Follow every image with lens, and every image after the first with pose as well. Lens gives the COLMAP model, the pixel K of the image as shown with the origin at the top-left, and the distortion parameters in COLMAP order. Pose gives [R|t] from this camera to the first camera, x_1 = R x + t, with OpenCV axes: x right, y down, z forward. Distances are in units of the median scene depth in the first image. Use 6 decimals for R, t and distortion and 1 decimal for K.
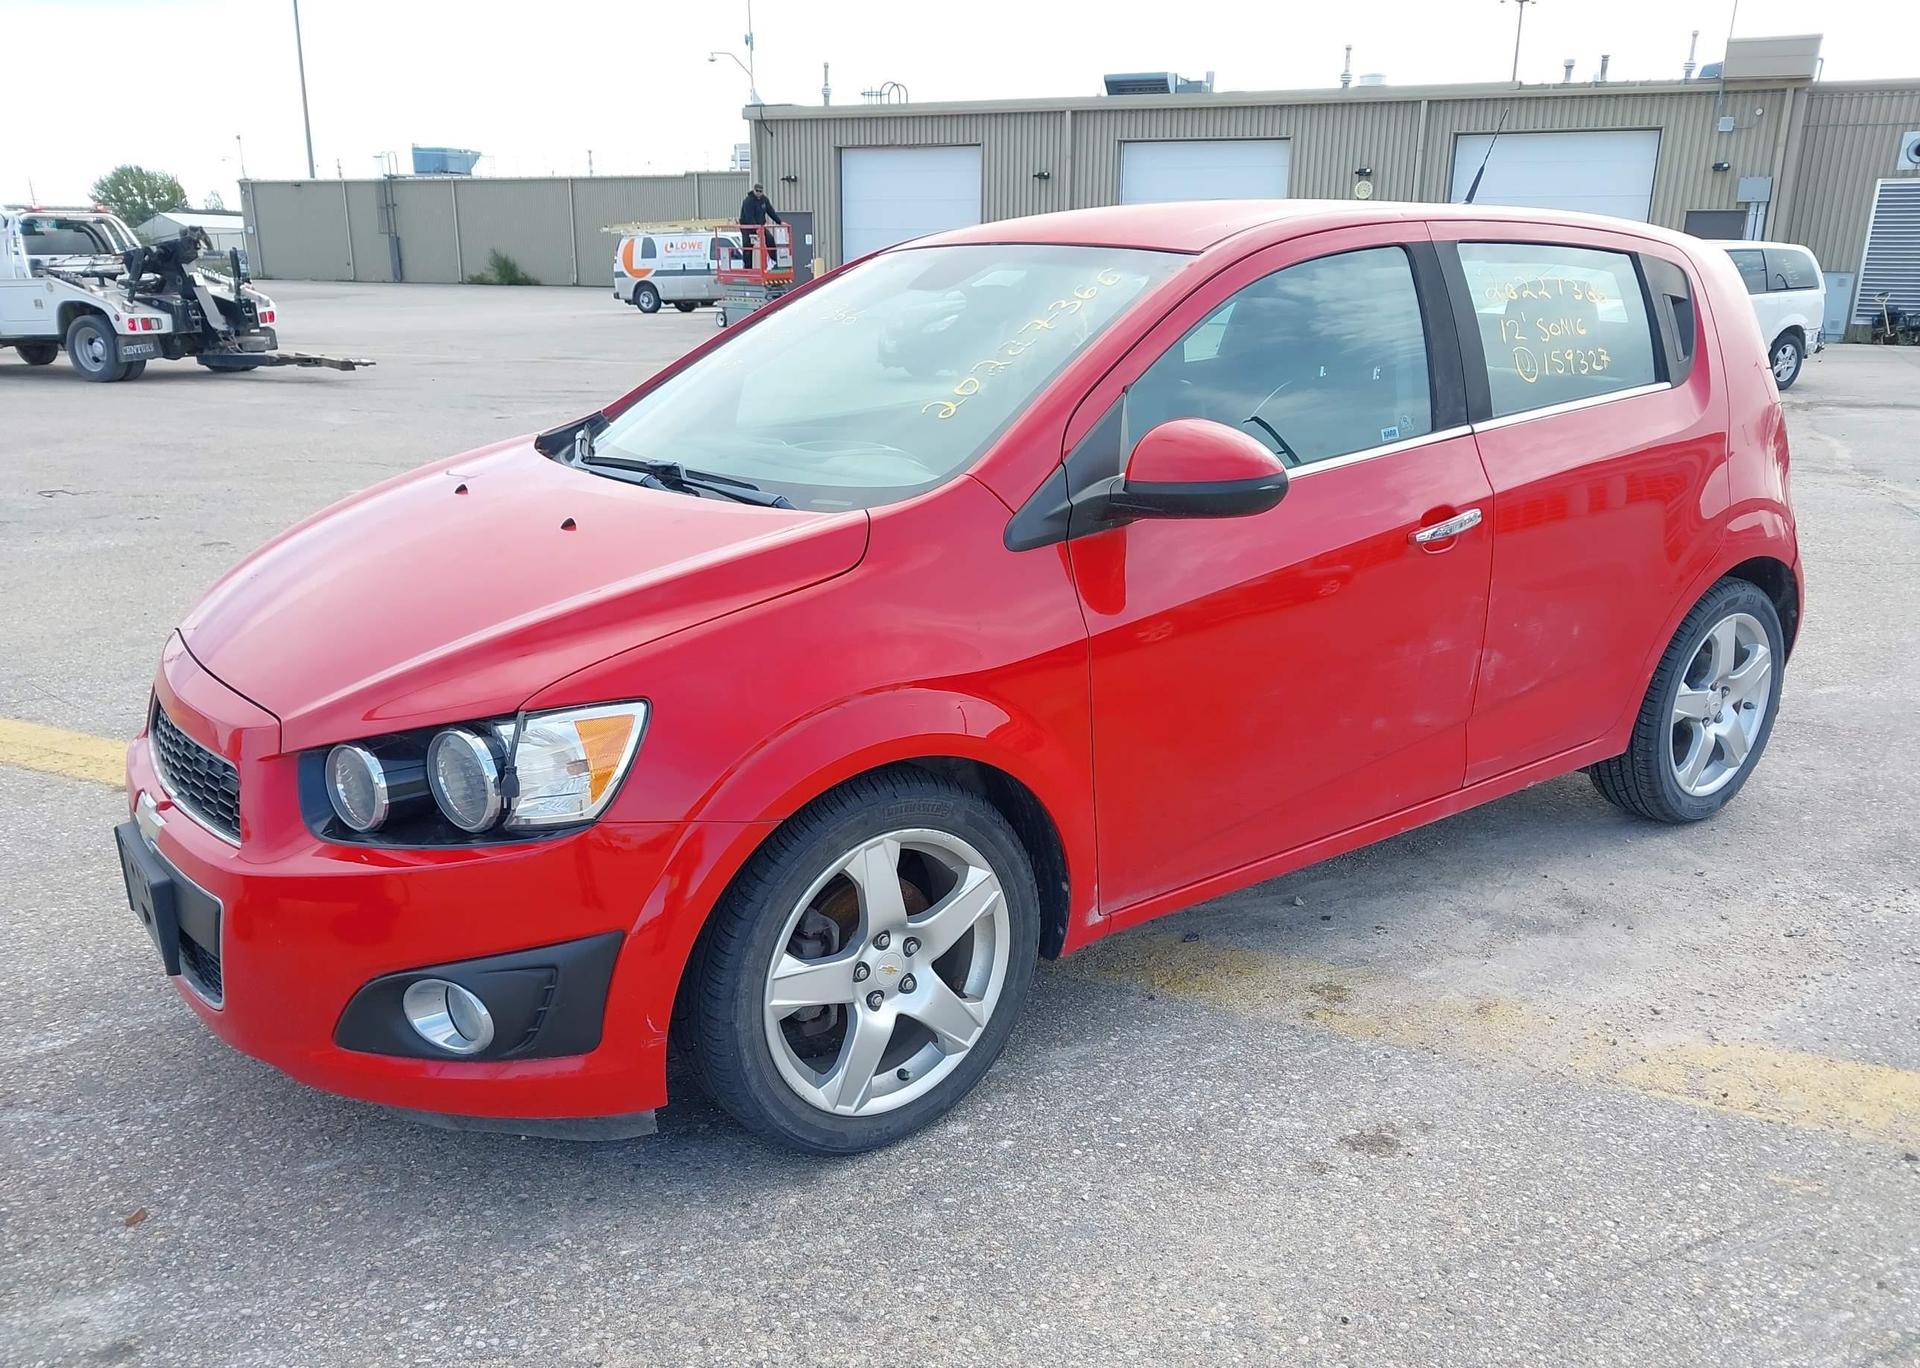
lens RADIAL K [[1544.5, 0, 960.0], [0, 1544.5, 684.0], [0, 0, 1]] dist [0.012107, -0.006406]
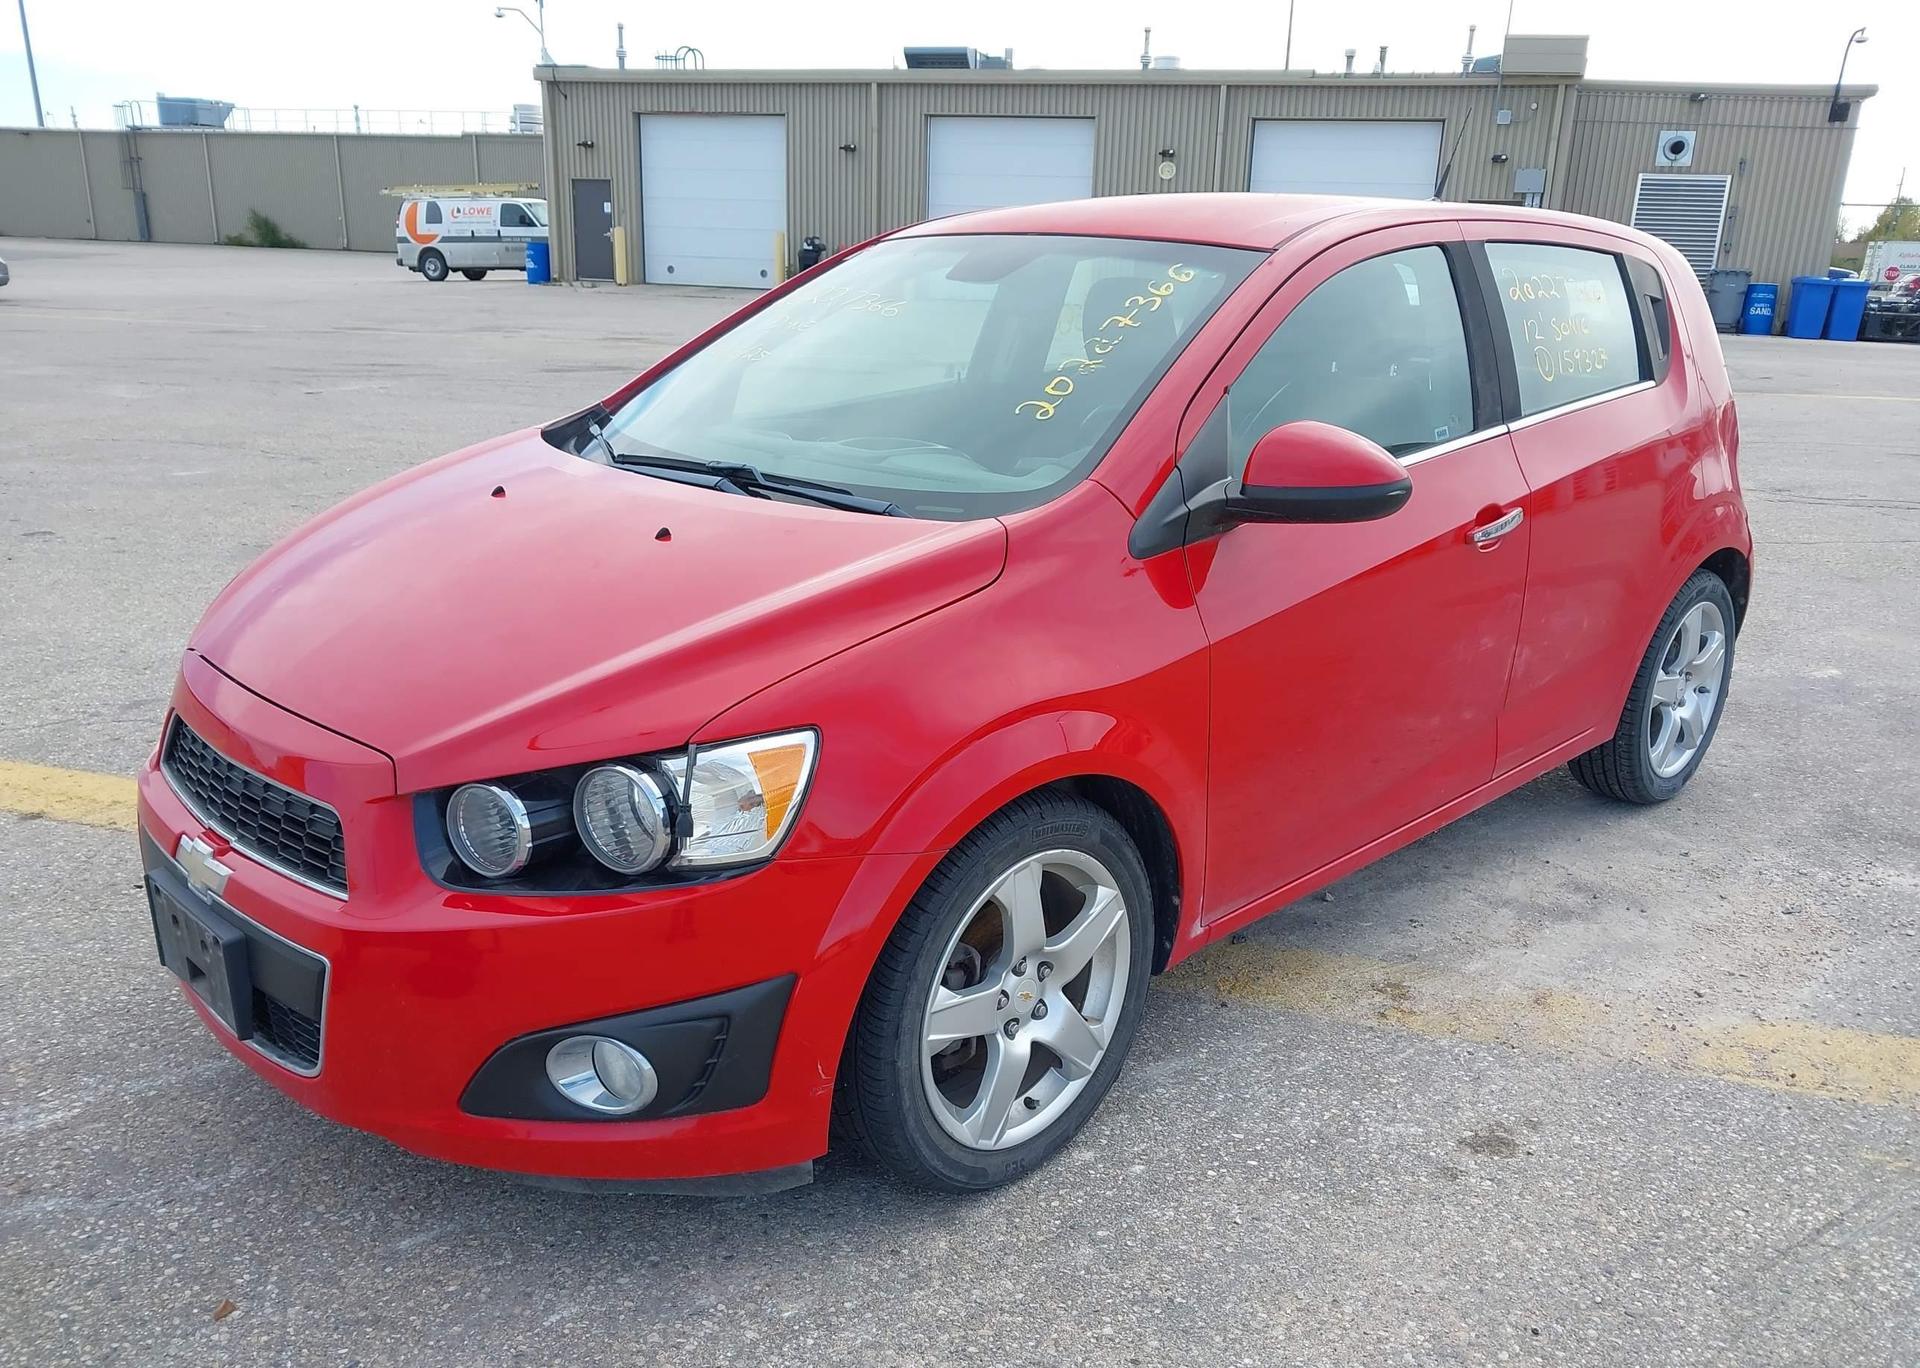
lens RADIAL K [[1544.5, 0, 960.0], [0, 1544.5, 684.0], [0, 0, 1]] dist [0.012107, -0.006406]
pose [[0.990361, -0.019302, 0.137156, -0.193650], [0.017019, 0.999697, 0.017803, -0.024807], [-0.137458, -0.015297, 0.990389, 0.050728]]
